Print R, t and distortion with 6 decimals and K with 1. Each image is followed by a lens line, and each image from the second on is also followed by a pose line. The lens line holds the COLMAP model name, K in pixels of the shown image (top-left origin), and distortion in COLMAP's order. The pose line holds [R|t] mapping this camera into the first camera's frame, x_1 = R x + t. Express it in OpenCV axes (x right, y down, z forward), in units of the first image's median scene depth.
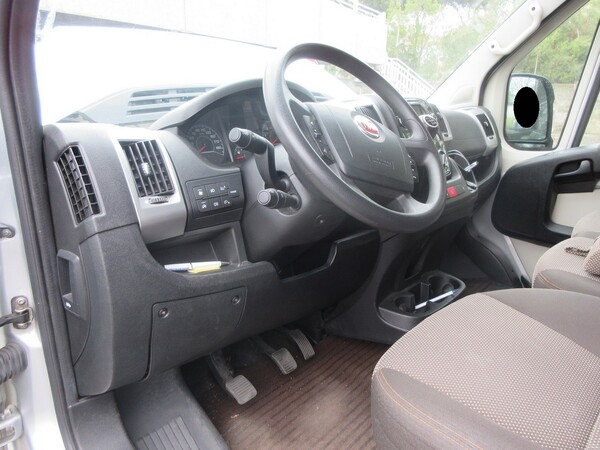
lens RADIAL K [[449.0, 0, 297.2], [0, 449.0, 227.1], [0, 0, 1]] dist [0.002414, 0.005837]
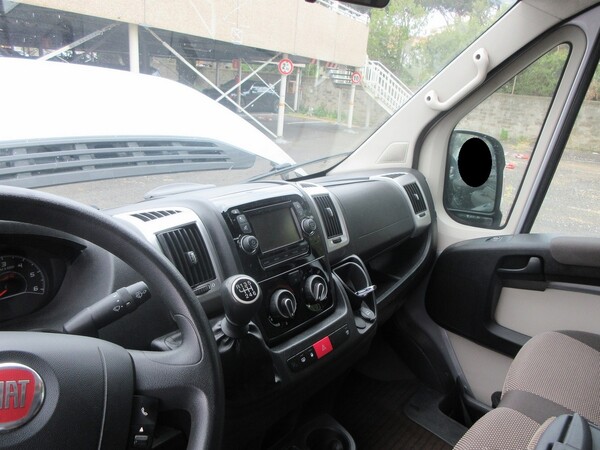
lens RADIAL K [[449.0, 0, 303.3], [0, 449.0, 223.4], [0, 0, 1]] dist [0.002414, 0.005837]
pose [[0.997993, 0.037508, 0.051020, 0.169328], [-0.037807, 0.999273, 0.004921, -0.164349], [-0.050798, -0.006840, 0.998686, 0.208307]]
